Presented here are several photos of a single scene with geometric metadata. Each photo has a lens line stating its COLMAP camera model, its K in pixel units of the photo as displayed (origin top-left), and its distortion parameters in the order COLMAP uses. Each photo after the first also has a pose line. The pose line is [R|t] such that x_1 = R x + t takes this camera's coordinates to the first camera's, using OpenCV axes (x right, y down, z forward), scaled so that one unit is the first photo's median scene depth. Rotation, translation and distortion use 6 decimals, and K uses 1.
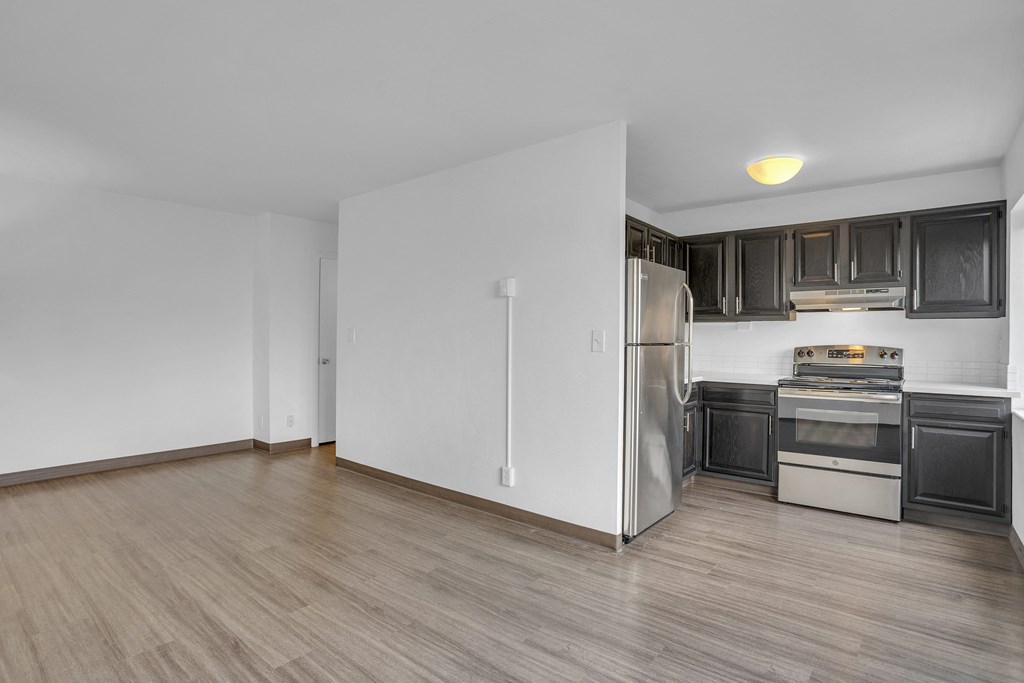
lens RADIAL K [[505.2, 0, 518.0], [0, 505.2, 338.1], [0, 0, 1]] dist [-0.075125, 0.031547]
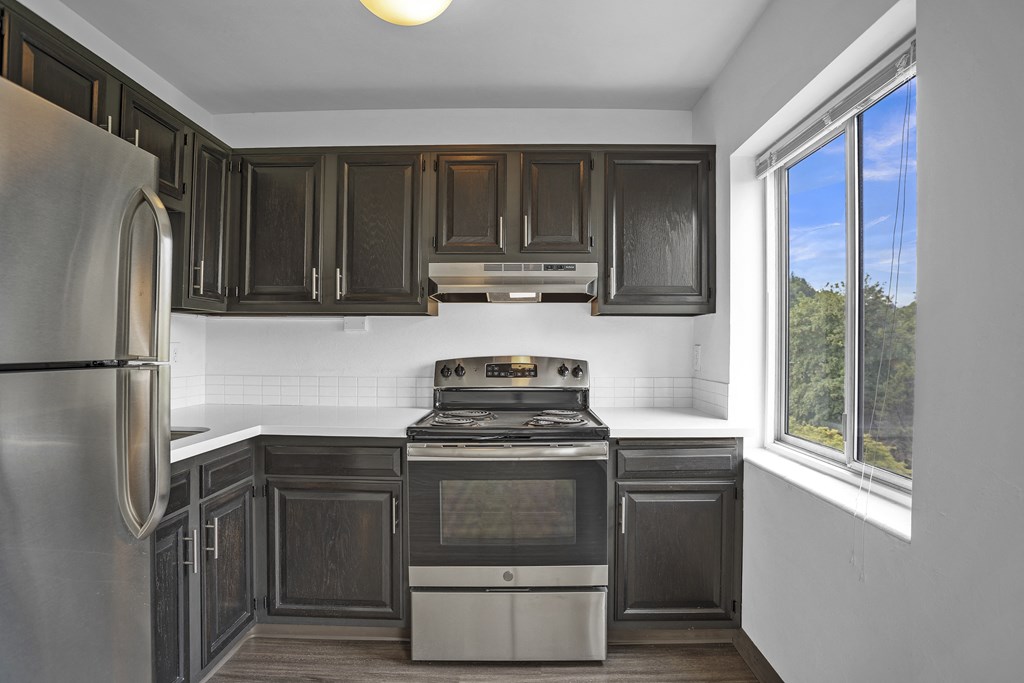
lens RADIAL K [[505.2, 0, 518.0], [0, 505.2, 338.1], [0, 0, 1]] dist [-0.075125, 0.031547]
pose [[0.781069, 0.007751, 0.624396, 0.289733], [0.002947, 0.999866, -0.016099, 0.001775], [-0.624438, 0.014414, 0.780942, 0.522000]]
